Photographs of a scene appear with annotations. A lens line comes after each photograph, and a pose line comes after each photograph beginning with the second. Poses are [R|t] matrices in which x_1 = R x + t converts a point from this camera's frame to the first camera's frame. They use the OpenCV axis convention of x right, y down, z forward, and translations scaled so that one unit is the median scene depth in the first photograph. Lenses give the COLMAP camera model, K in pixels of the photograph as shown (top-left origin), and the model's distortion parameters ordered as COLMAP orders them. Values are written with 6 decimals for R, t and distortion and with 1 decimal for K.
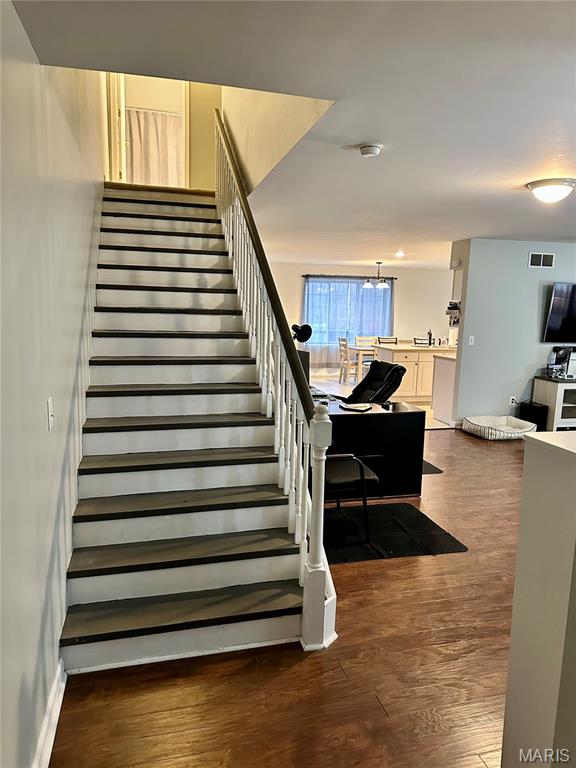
lens RADIAL K [[540.4, 0, 288.0], [0, 540.4, 384.0], [0, 0, 1]] dist [0.079055, -0.116249]
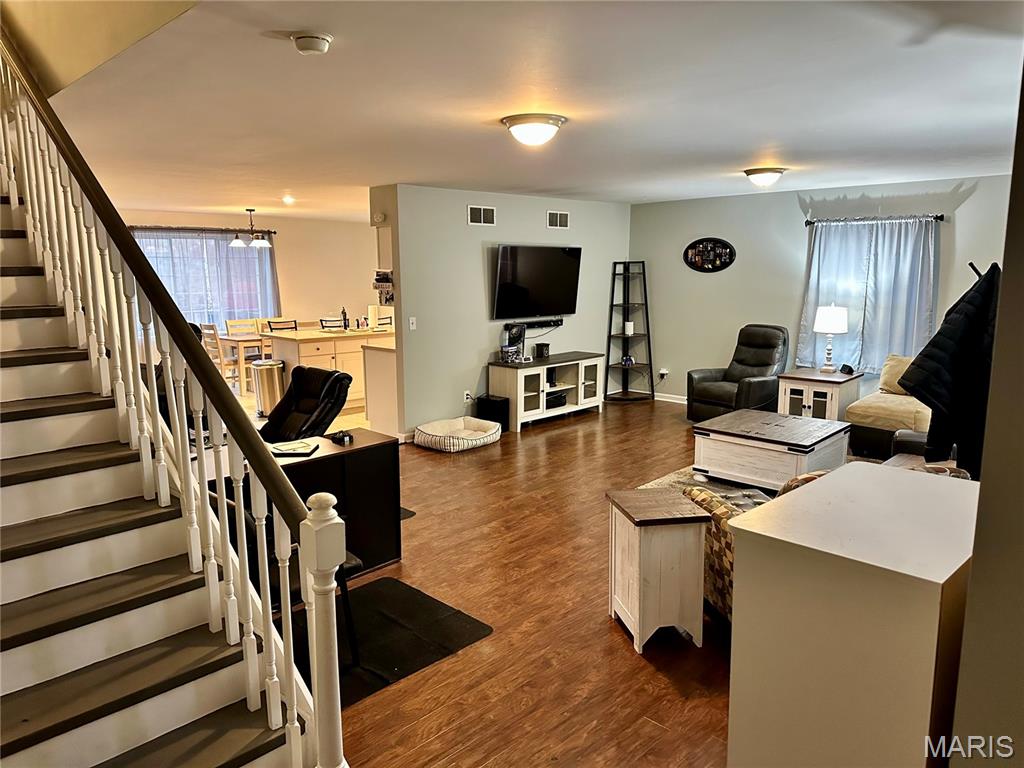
lens RADIAL K [[709.4, 0, 512.8], [0, 709.4, 392.3], [0, 0, 1]] dist [0.117864, -0.153752]
pose [[0.858317, -0.114596, 0.500160, -0.044242], [0.096800, 0.993403, 0.061490, -0.032812], [-0.503907, -0.004362, 0.863747, 0.088239]]
